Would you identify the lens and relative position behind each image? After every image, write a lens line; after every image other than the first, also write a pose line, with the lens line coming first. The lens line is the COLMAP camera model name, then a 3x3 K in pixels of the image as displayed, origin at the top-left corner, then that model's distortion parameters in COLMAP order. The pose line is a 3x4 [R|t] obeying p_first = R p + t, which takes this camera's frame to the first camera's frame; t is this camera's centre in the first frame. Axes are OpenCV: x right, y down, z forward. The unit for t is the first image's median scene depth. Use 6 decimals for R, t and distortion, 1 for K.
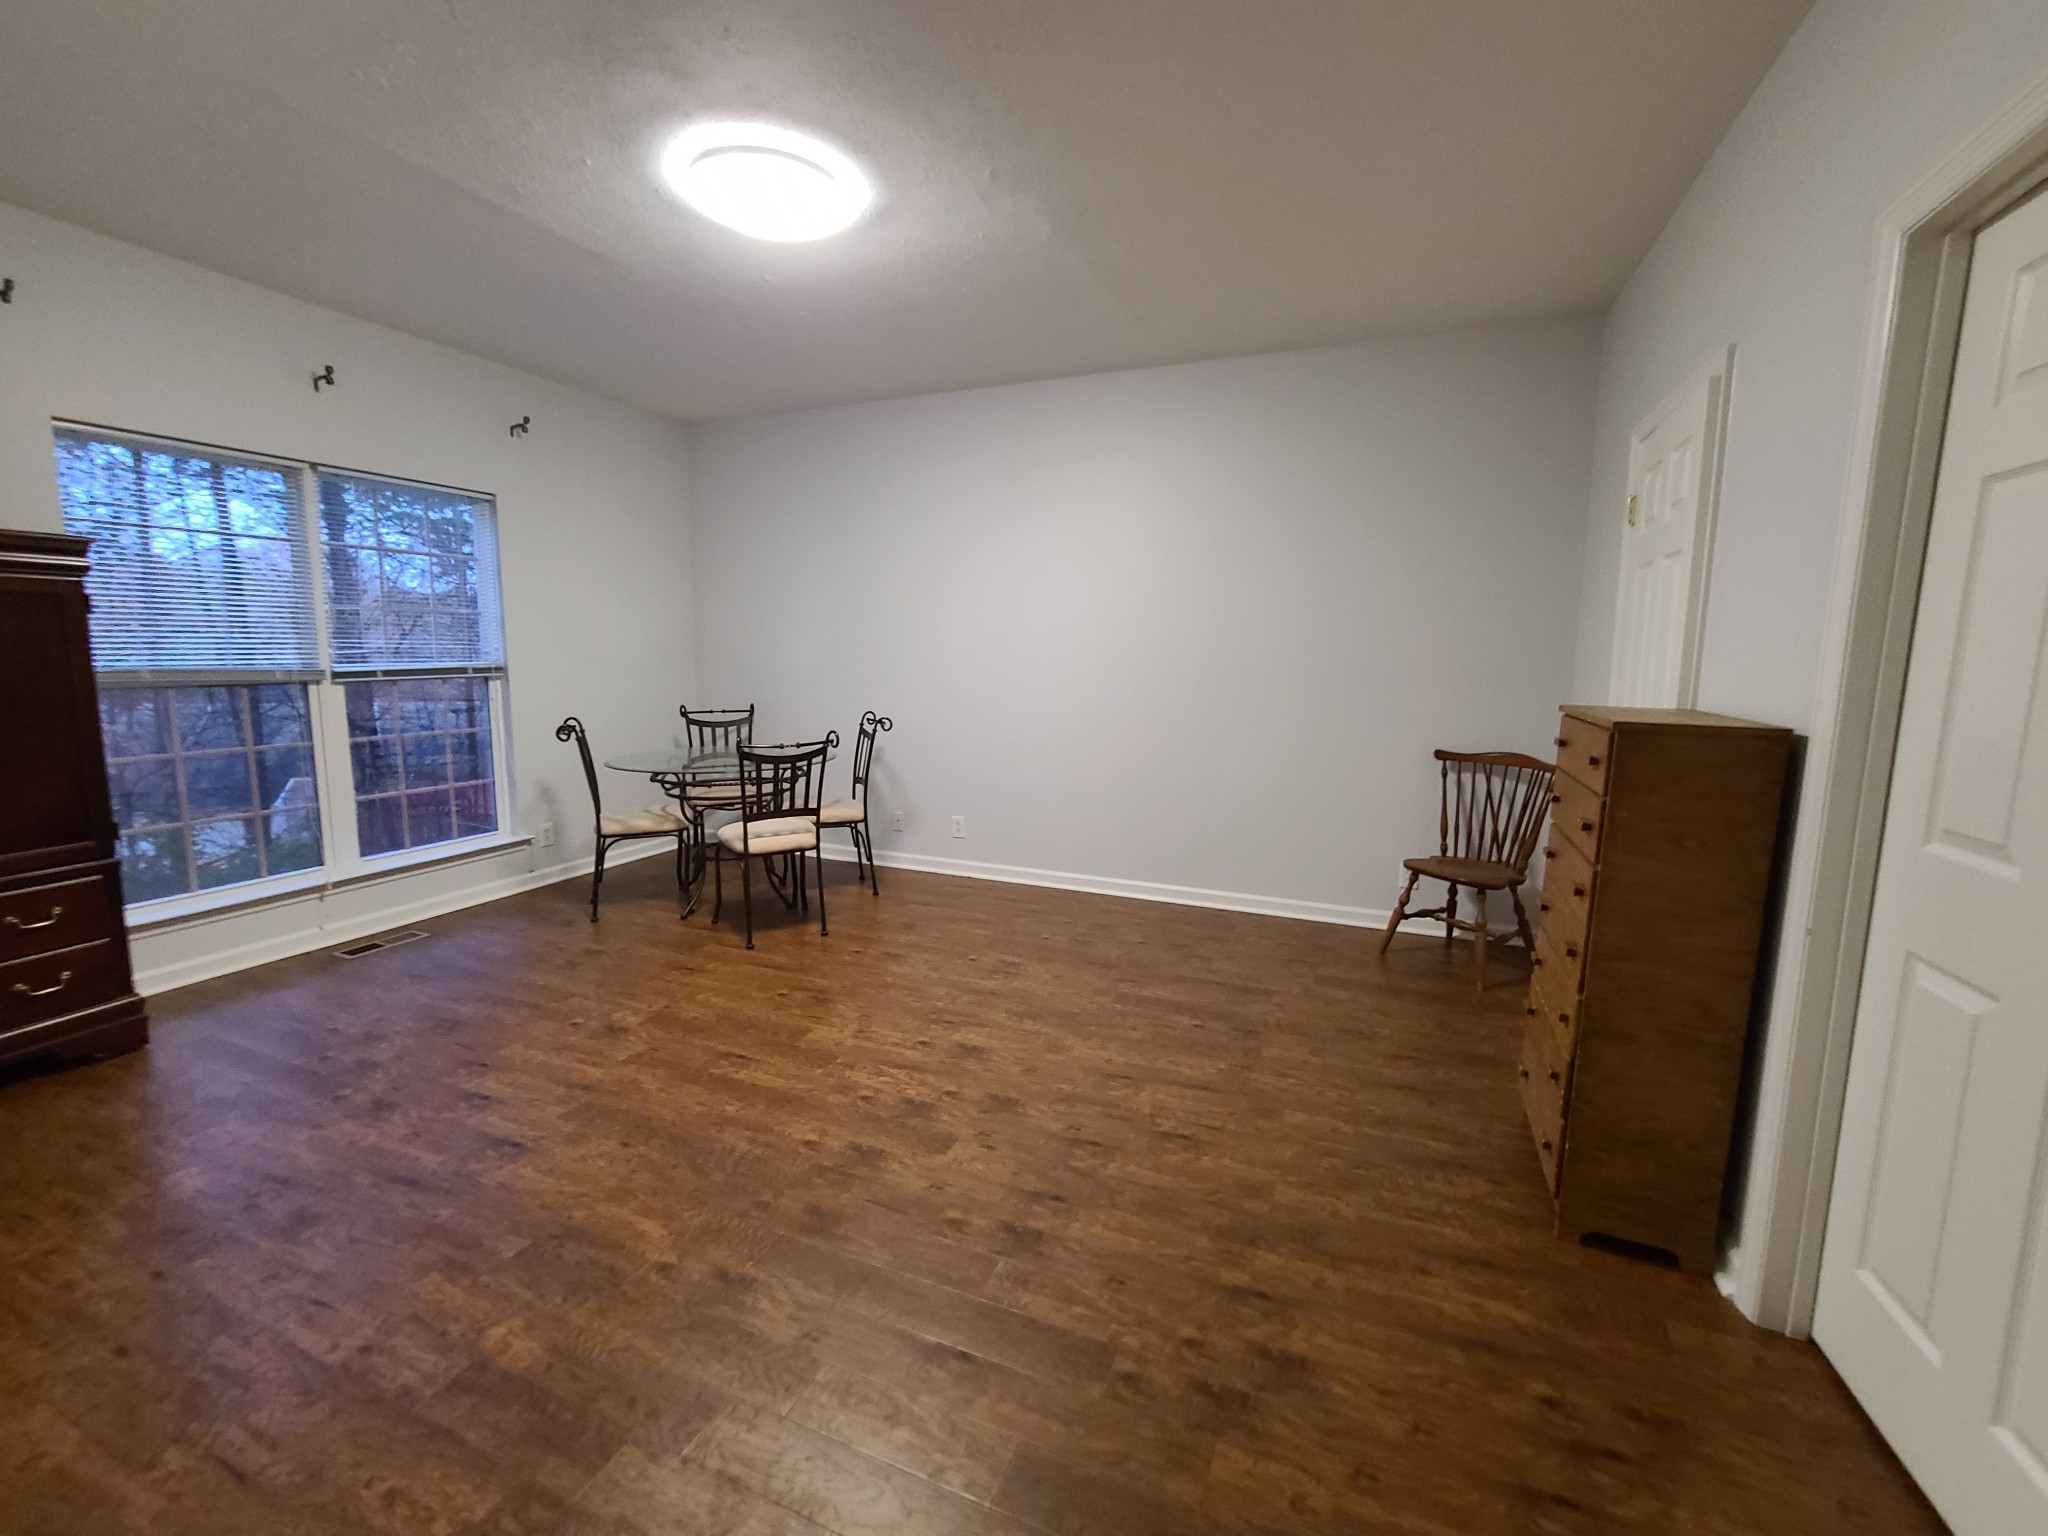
lens RADIAL K [[837.6, 0, 1022.2], [0, 837.6, 762.8], [0, 0, 1]] dist [0.000702, 0.000937]
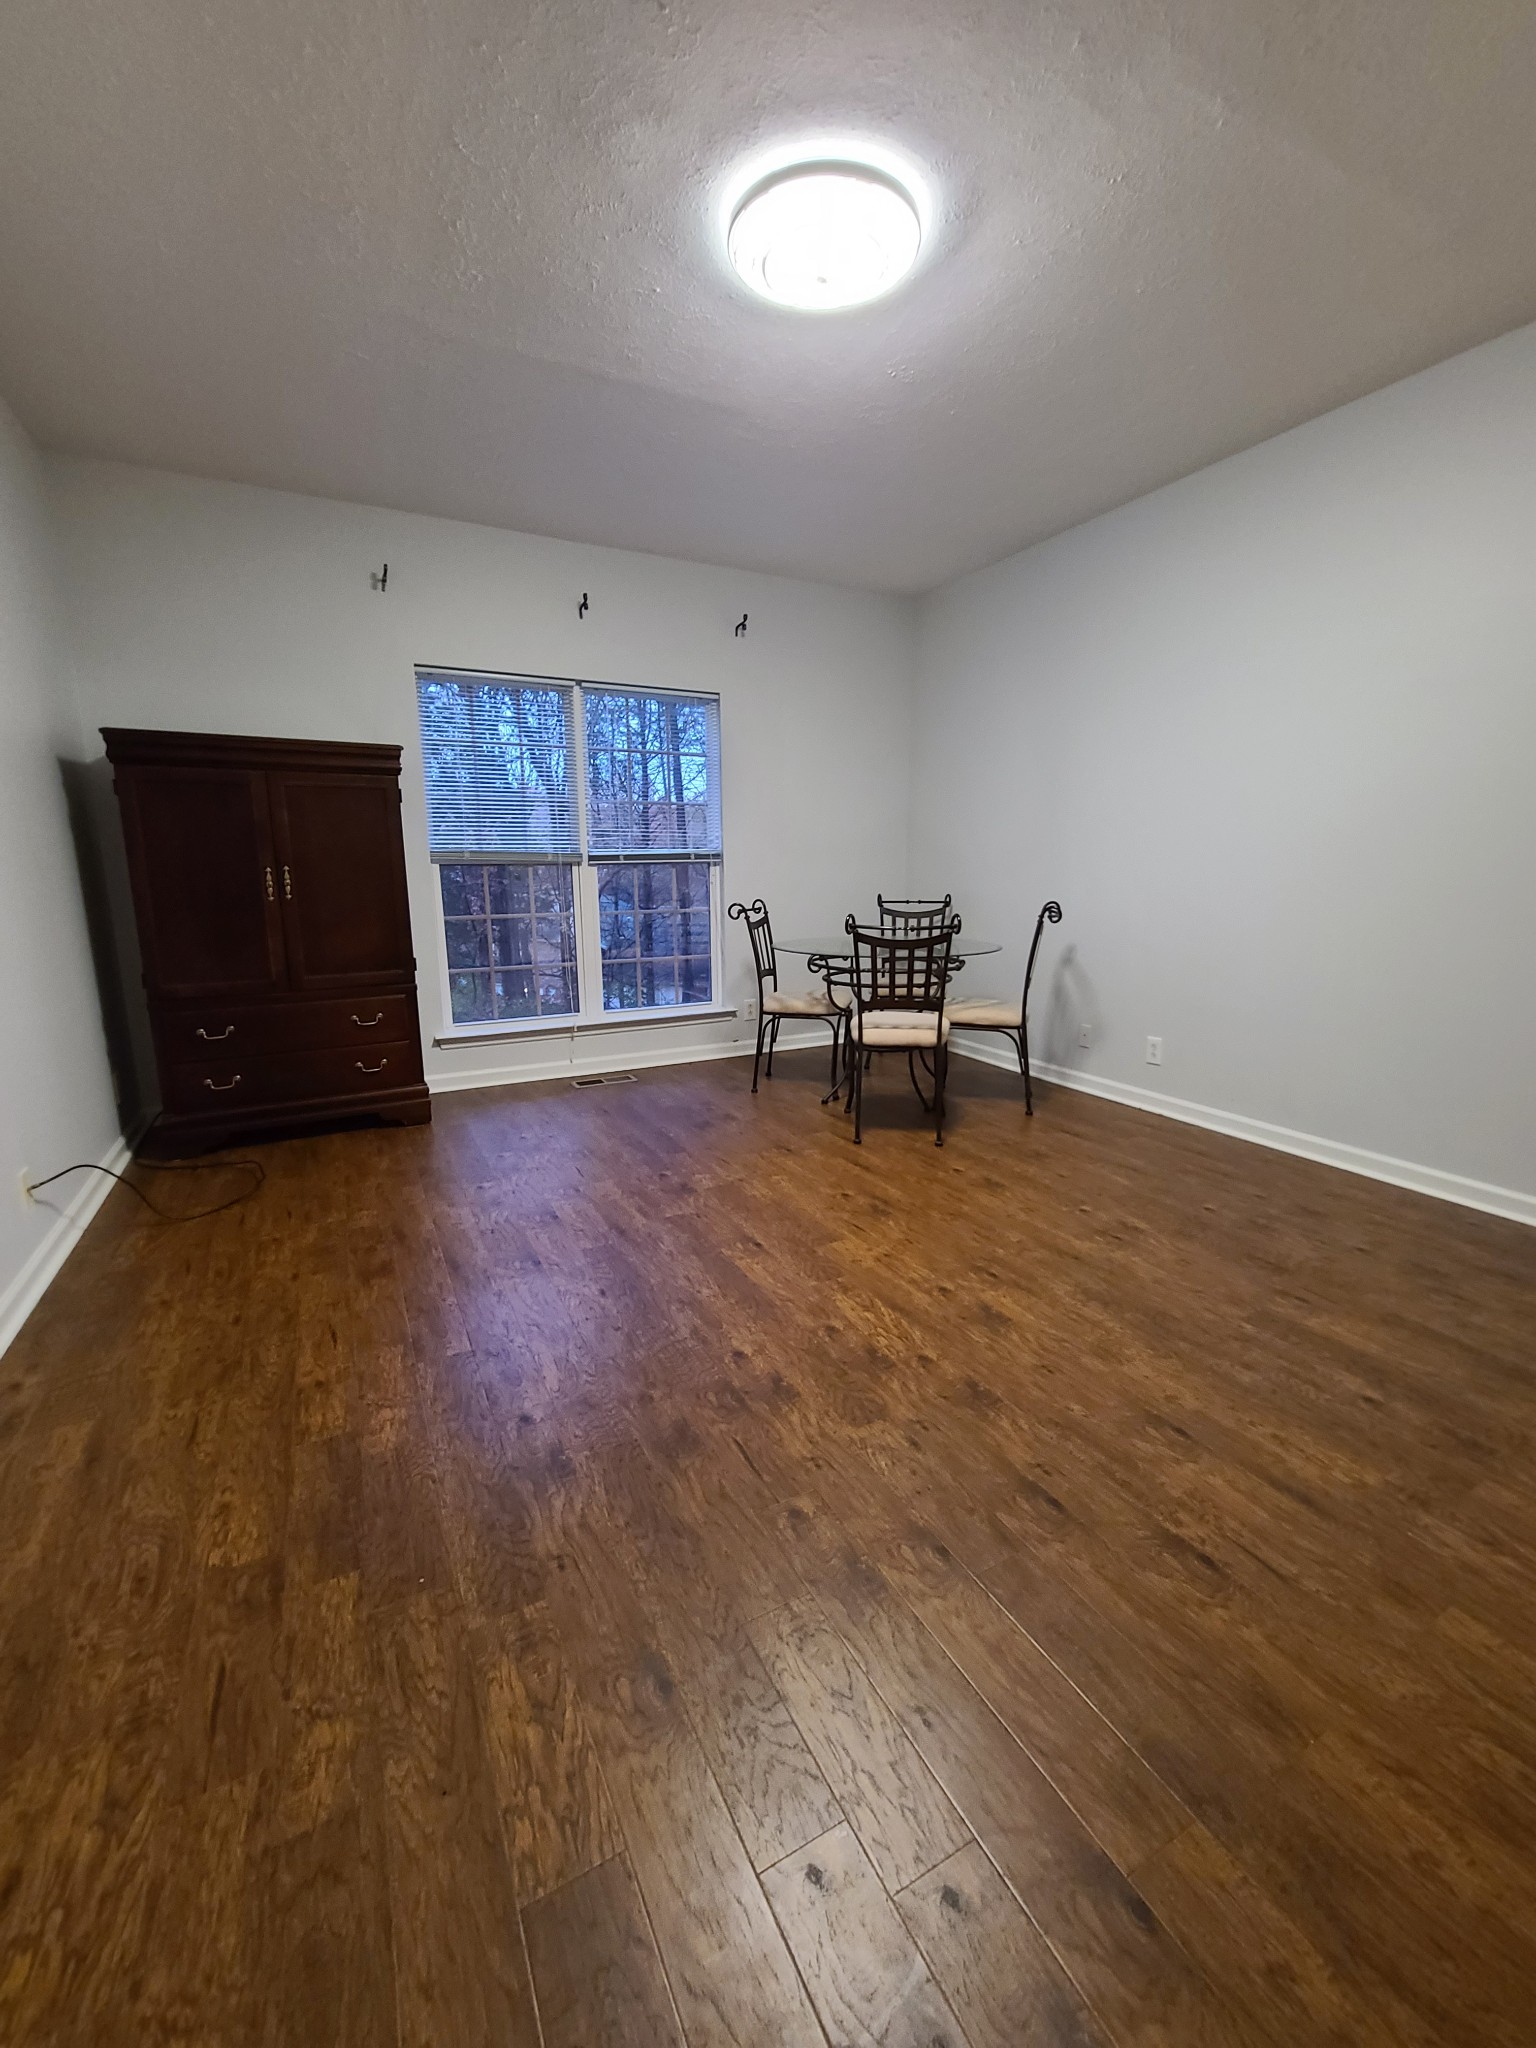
lens RADIAL K [[837.6, 0, 773.3], [0, 837.6, 1027.5], [0, 0, 1]] dist [0.000702, 0.000937]
pose [[0.779076, 0.108620, -0.617449, 0.196698], [-0.072590, 0.993881, 0.083249, 0.022650], [0.622713, -0.020036, 0.782194, 0.232086]]
